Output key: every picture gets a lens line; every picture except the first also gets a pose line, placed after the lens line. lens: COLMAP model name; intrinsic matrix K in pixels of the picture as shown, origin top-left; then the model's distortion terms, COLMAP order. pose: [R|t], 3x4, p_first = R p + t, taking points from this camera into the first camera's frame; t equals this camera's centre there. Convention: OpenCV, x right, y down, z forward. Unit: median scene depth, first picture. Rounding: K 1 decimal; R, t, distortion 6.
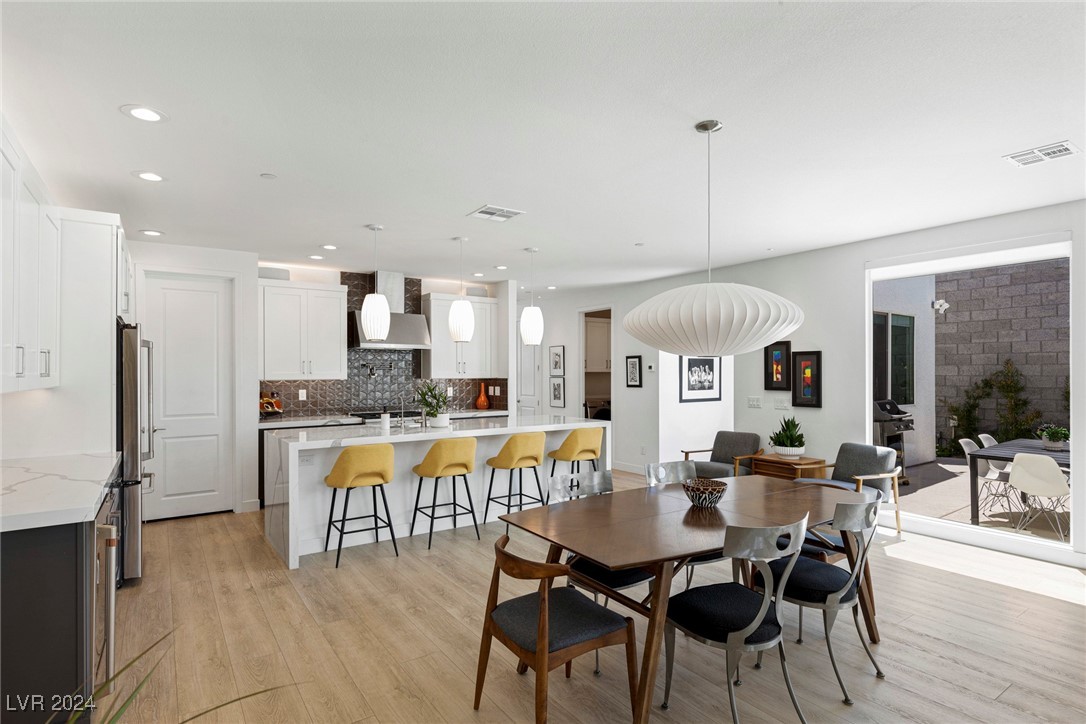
lens RADIAL K [[556.8, 0, 548.4], [0, 556.8, 363.9], [0, 0, 1]] dist [0.001019, -0.000142]
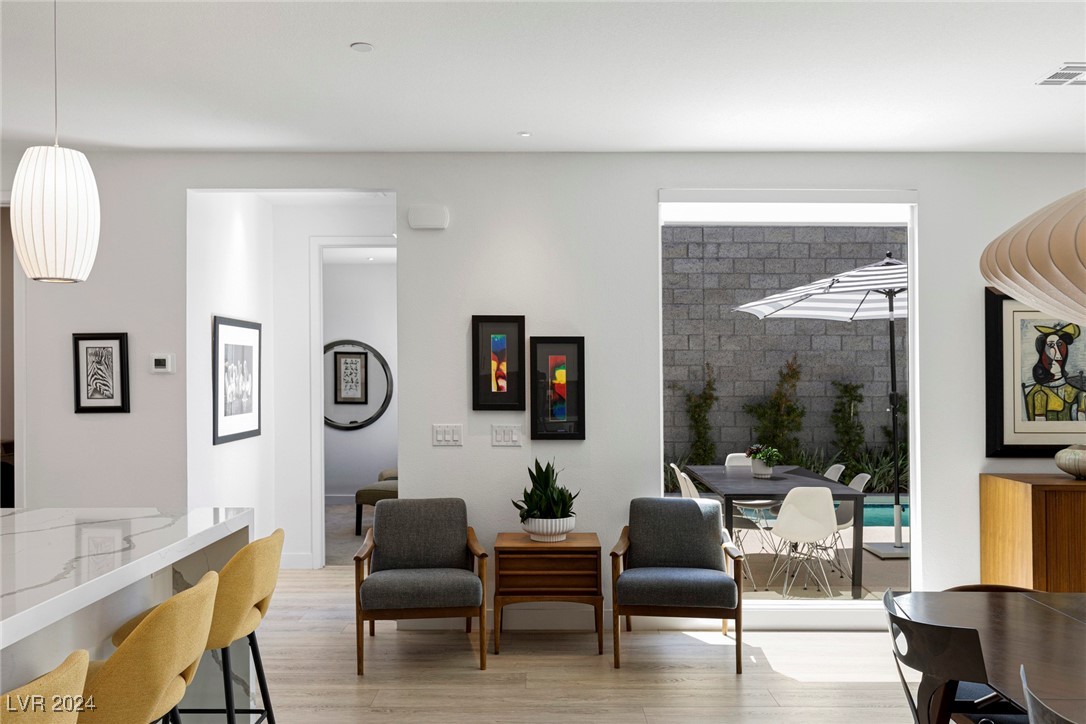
lens RADIAL K [[896.9, 0, 543.0], [0, 896.9, 362.0], [0, 0, 1]] dist [-0.000879, -0.001749]
pose [[0.575159, 0.014560, 0.817912, -0.246883], [-0.013215, 0.999877, -0.008506, 0.009425], [-0.817935, -0.005916, 0.575281, 0.492737]]
